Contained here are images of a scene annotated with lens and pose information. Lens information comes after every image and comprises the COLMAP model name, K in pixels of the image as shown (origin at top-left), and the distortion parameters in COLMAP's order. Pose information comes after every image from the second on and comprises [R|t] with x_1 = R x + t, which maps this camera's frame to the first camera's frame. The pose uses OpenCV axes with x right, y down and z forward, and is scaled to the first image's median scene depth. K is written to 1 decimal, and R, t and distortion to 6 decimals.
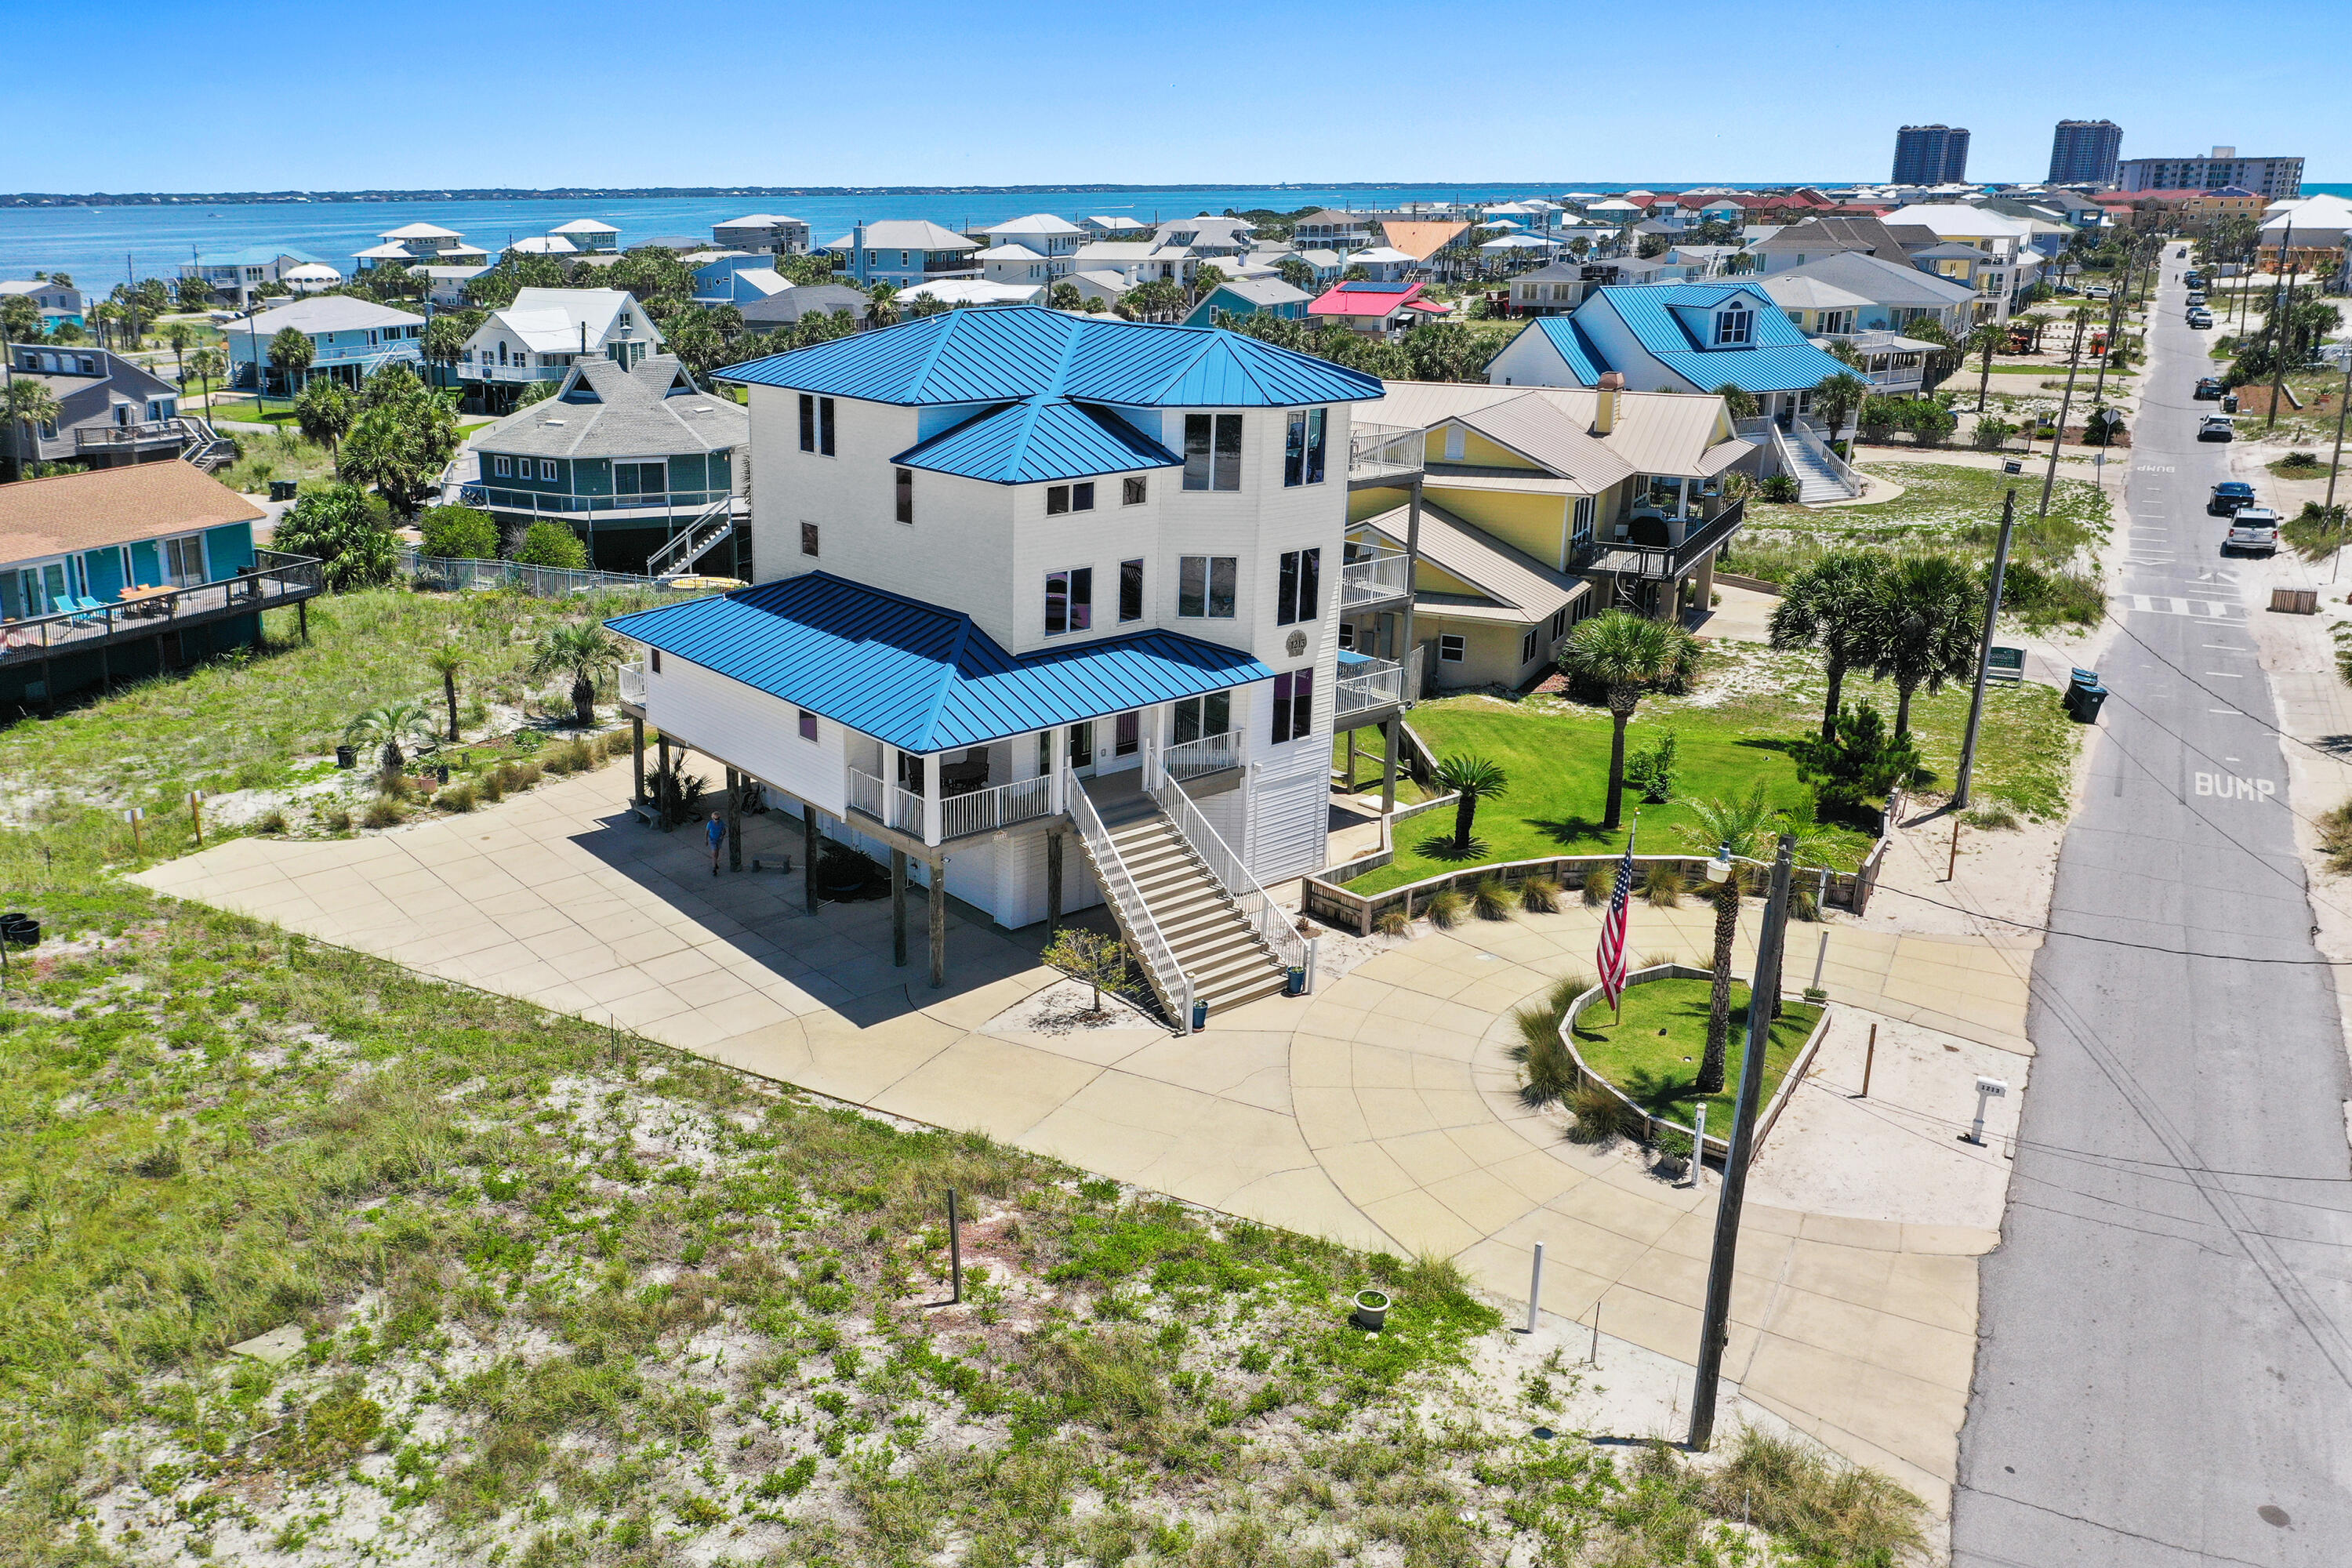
lens RADIAL K [[1894.0, 0, 1181.5], [0, 1894.0, 609.2], [0, 0, 1]] dist [-0.003968, -0.004197]
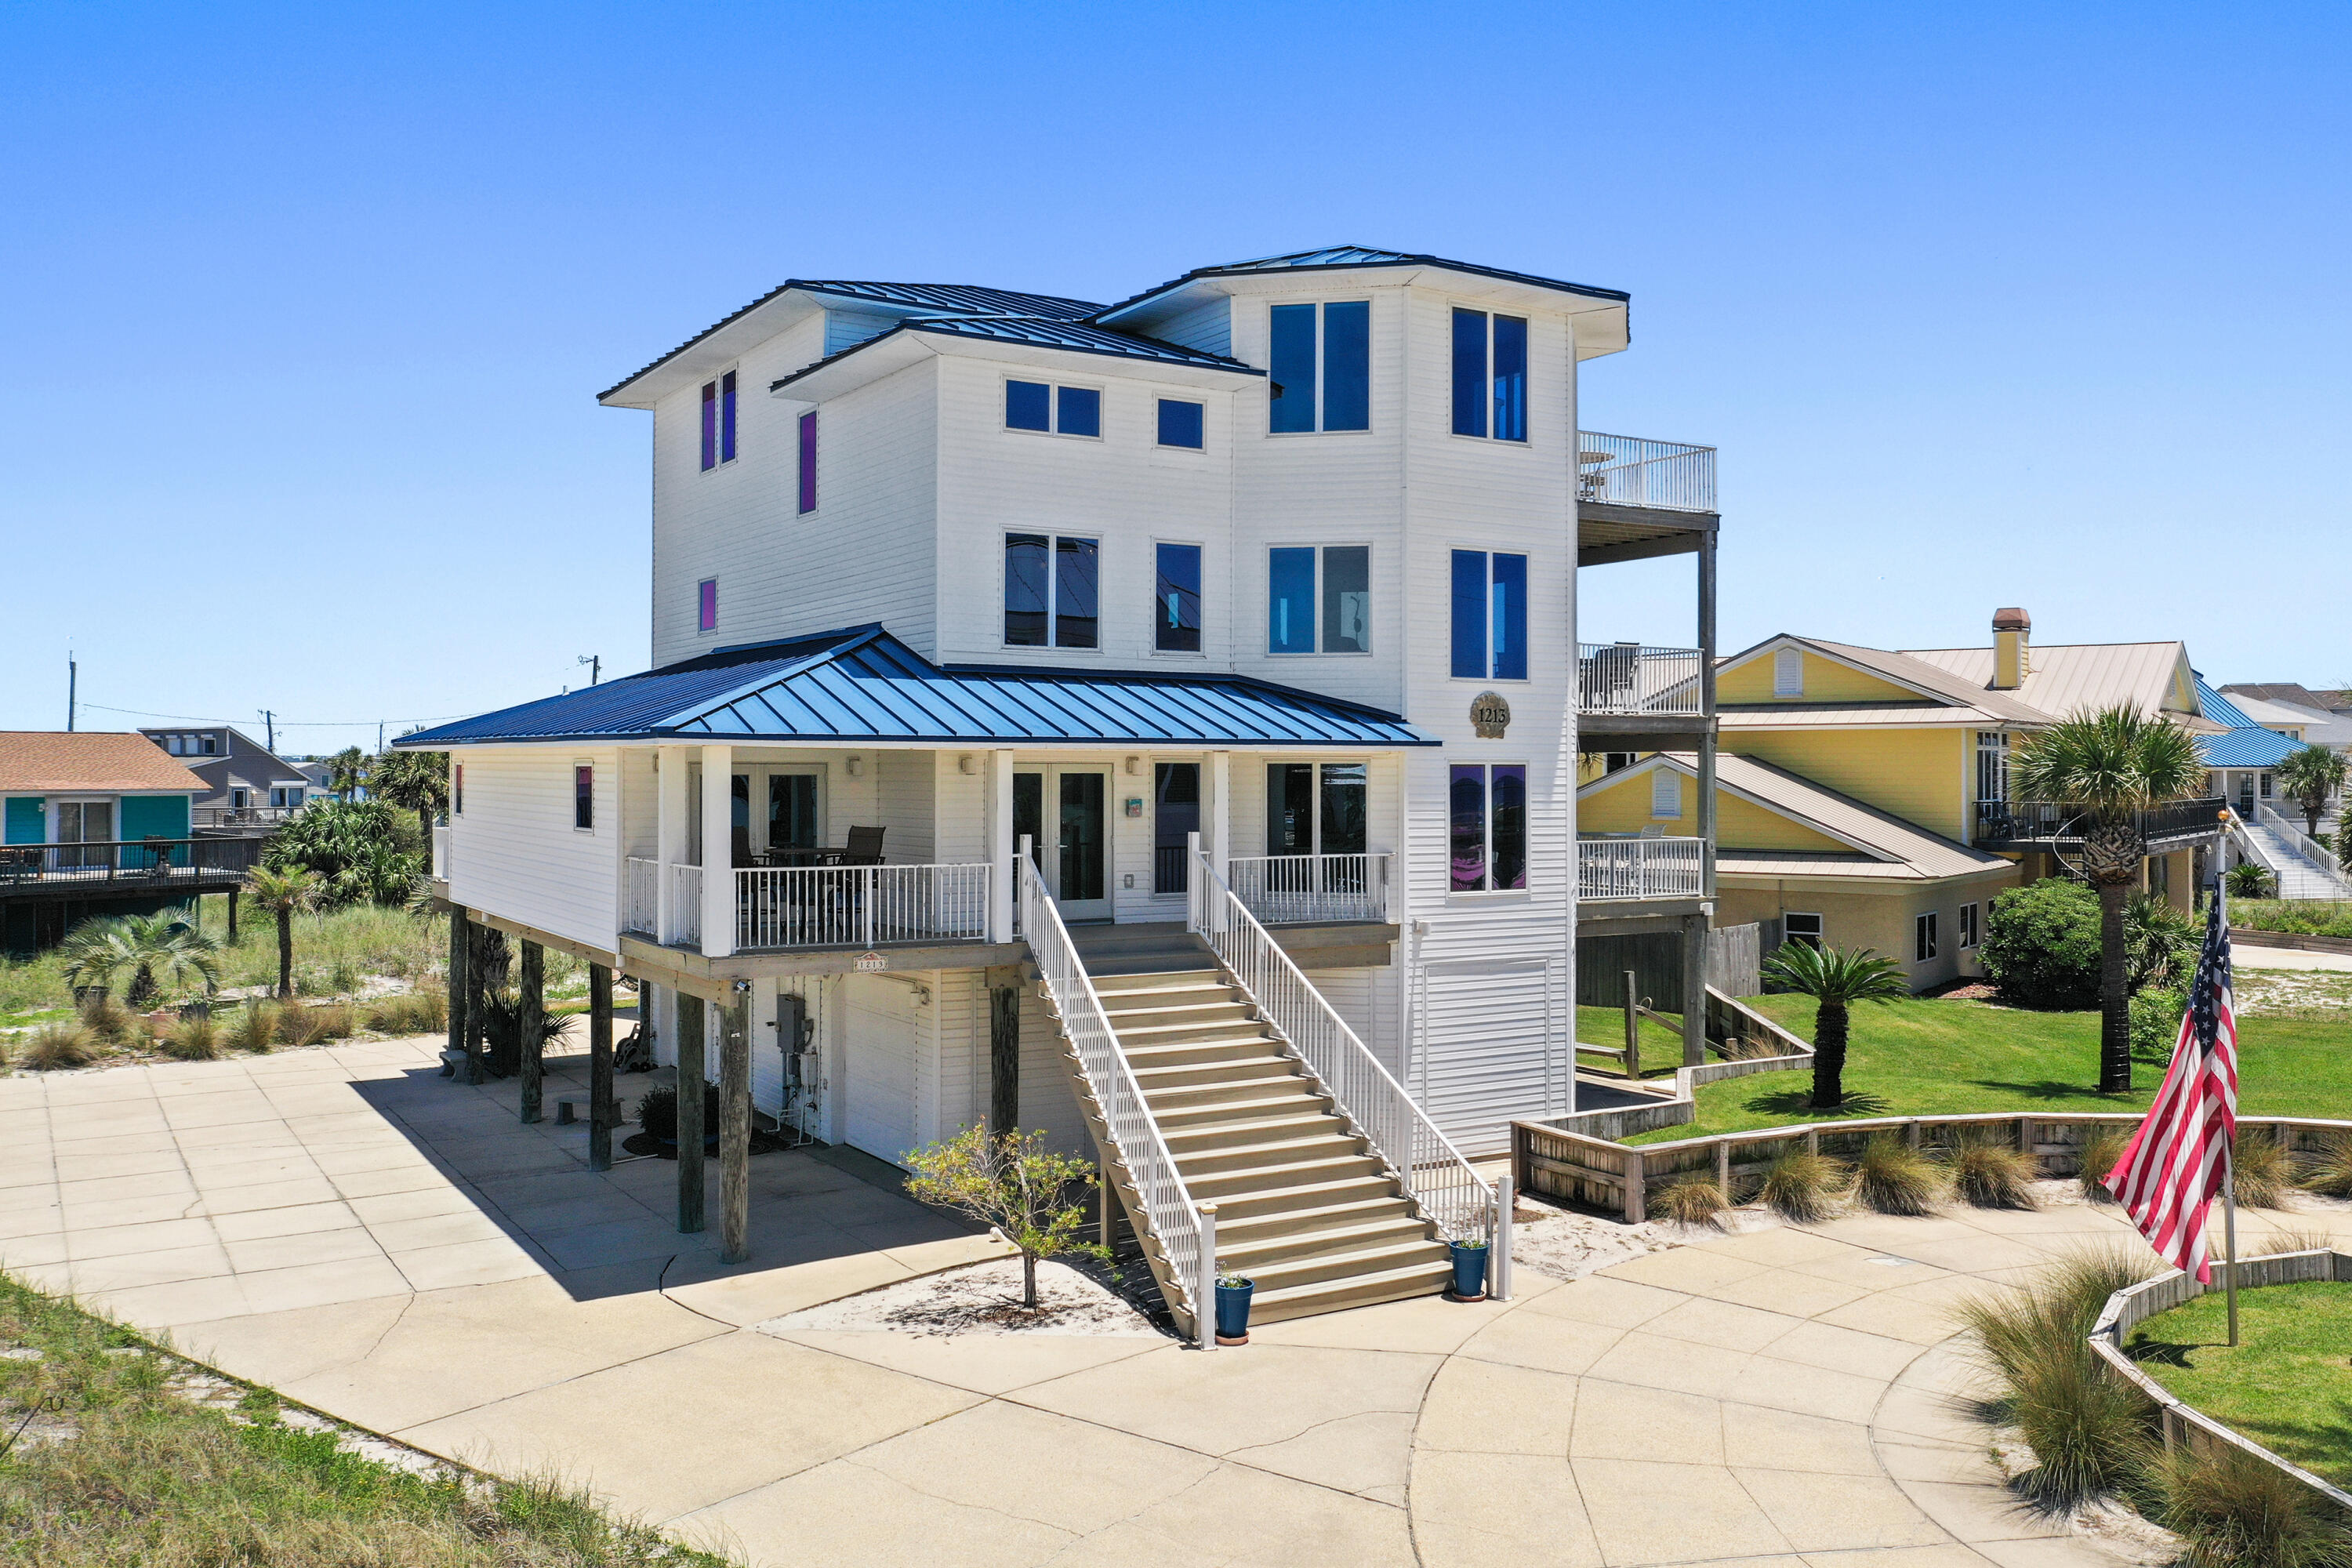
lens RADIAL K [[1844.4, 0, 1176.0], [0, 1844.4, 784.0], [0, 0, 1]] dist [-0.010057, -0.006707]
pose [[0.981419, -0.041458, -0.187347, 0.073145], [-0.002705, 0.973292, -0.229554, 0.169451], [0.191860, 0.225795, 0.955095, 0.479046]]
